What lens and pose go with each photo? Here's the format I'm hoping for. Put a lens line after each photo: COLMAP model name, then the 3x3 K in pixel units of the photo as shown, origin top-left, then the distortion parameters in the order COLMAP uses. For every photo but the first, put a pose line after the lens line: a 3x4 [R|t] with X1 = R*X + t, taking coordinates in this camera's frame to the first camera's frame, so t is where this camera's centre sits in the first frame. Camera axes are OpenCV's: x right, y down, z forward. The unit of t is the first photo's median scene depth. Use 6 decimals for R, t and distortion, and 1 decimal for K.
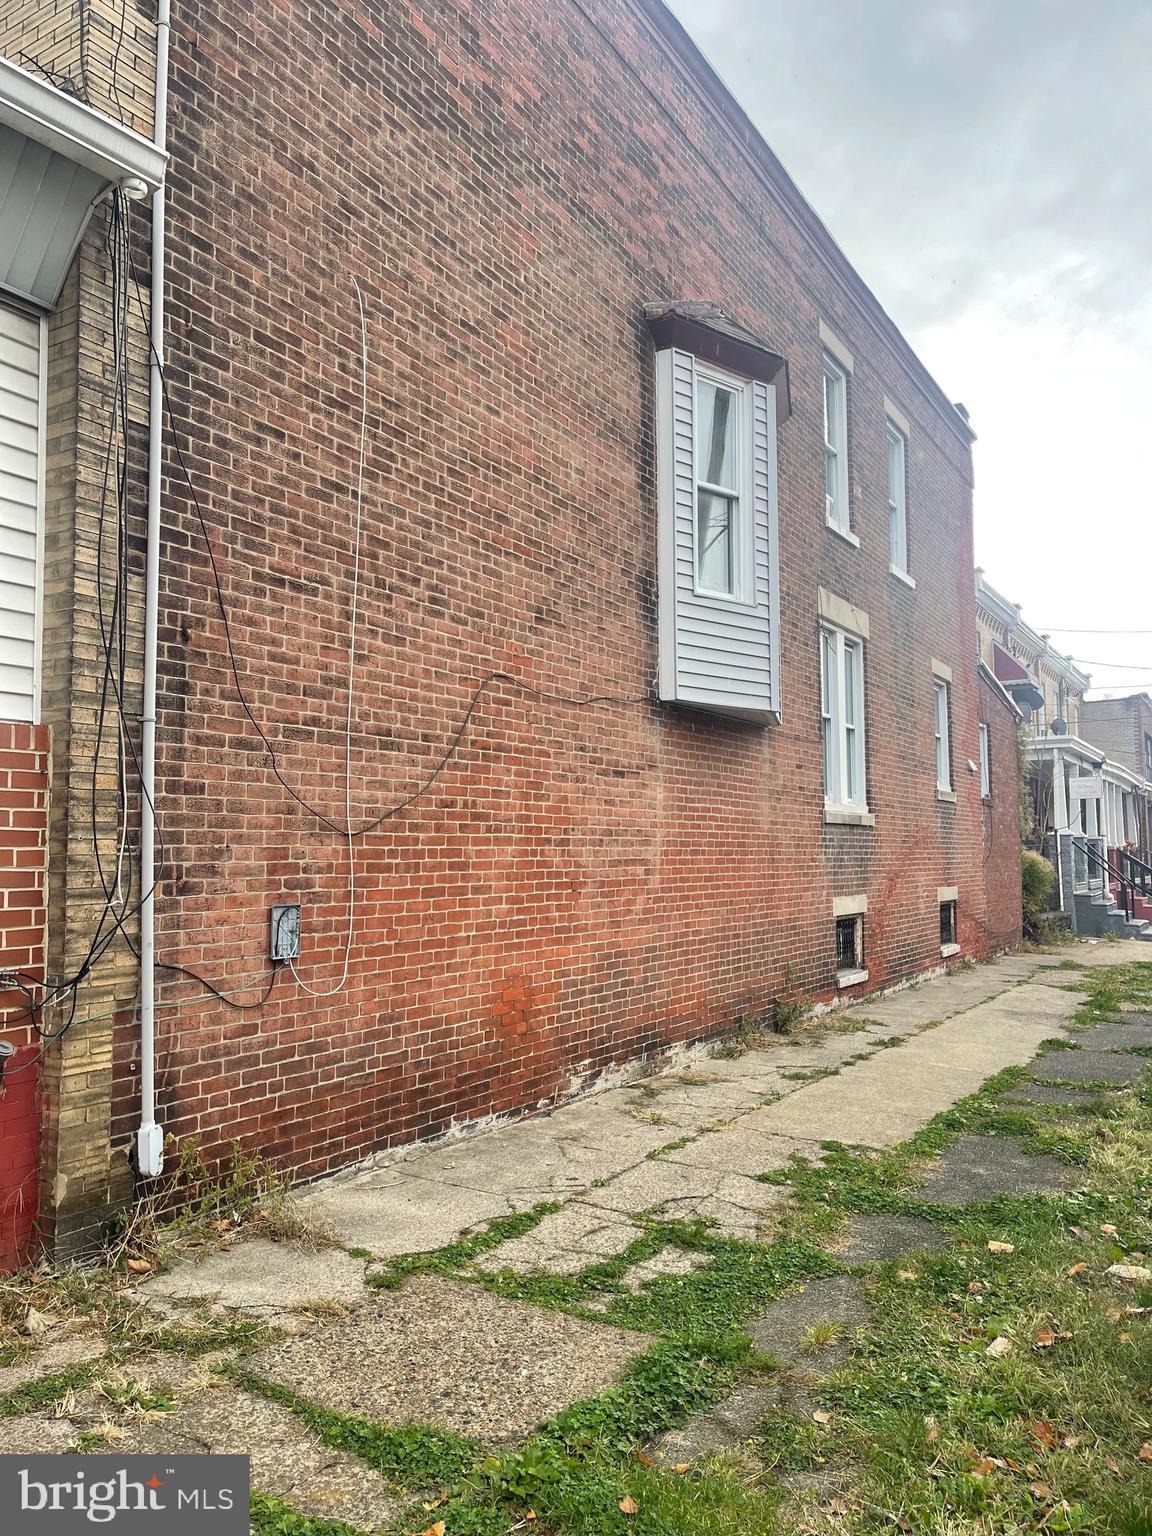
lens RADIAL K [[1135.8, 0, 577.8], [0, 1135.8, 766.8], [0, 0, 1]] dist [0.056380, -0.081290]
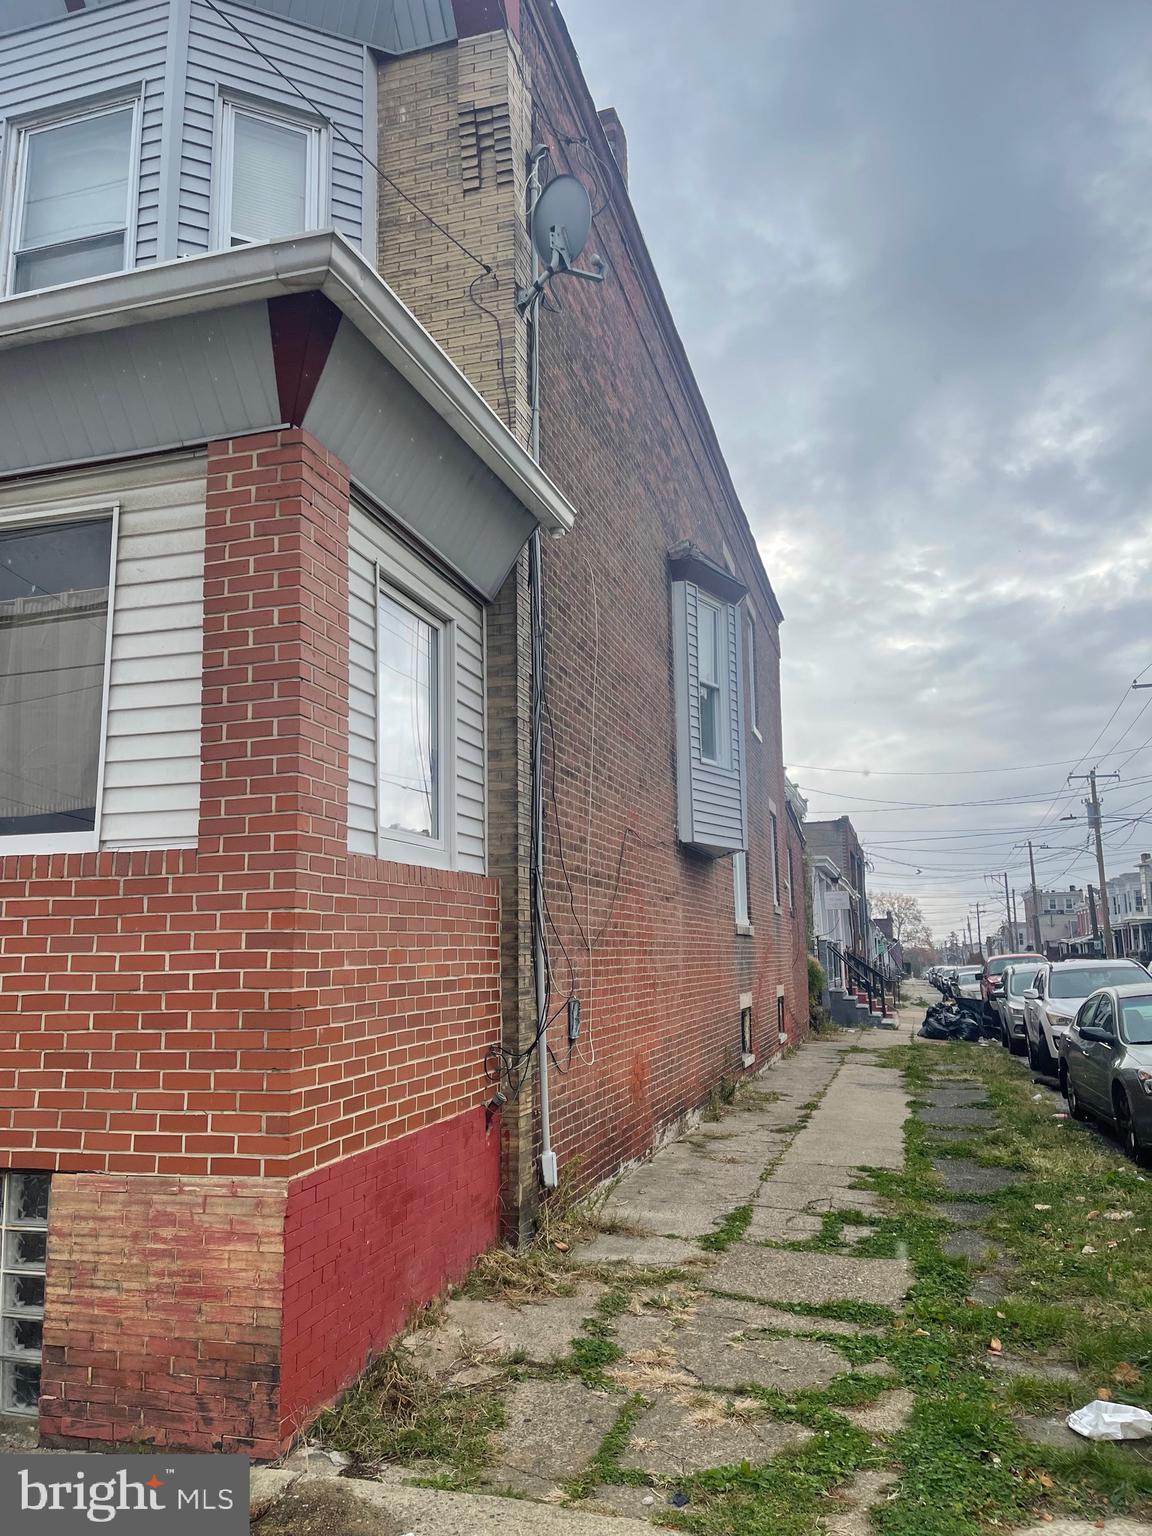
lens RADIAL K [[1133.2, 0, 576.1], [0, 1133.2, 774.6], [0, 0, 1]] dist [0.078333, -0.085330]
pose [[0.965199, 0.029412, 0.259857, -0.279683], [-0.007107, 0.996239, -0.086360, -0.016156], [-0.261420, 0.081507, 0.961778, -0.172663]]
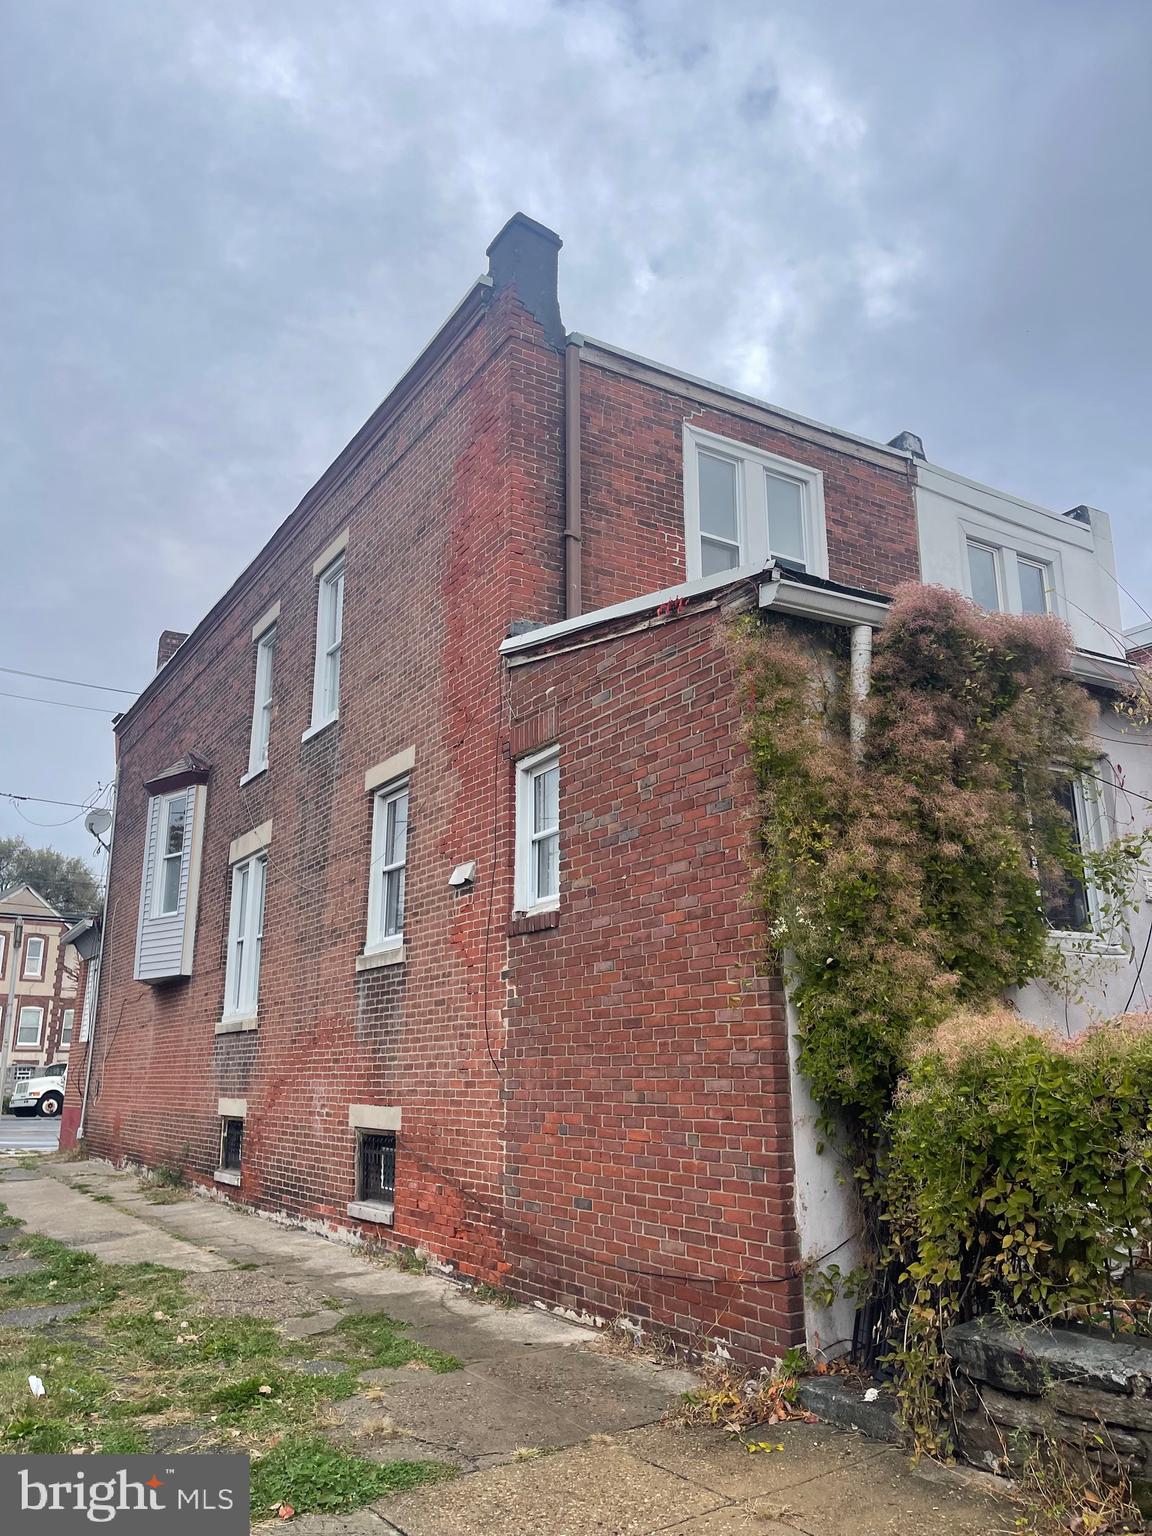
lens RADIAL K [[1126.9, 0, 577.0], [0, 1126.9, 747.8], [0, 0, 1]] dist [0.044579, -0.055126]
pose [[-0.441953, -0.231355, -0.866691, 1.162186], [0.088237, 0.950271, -0.298661, 0.152976], [0.892688, -0.208469, -0.399561, 1.871118]]
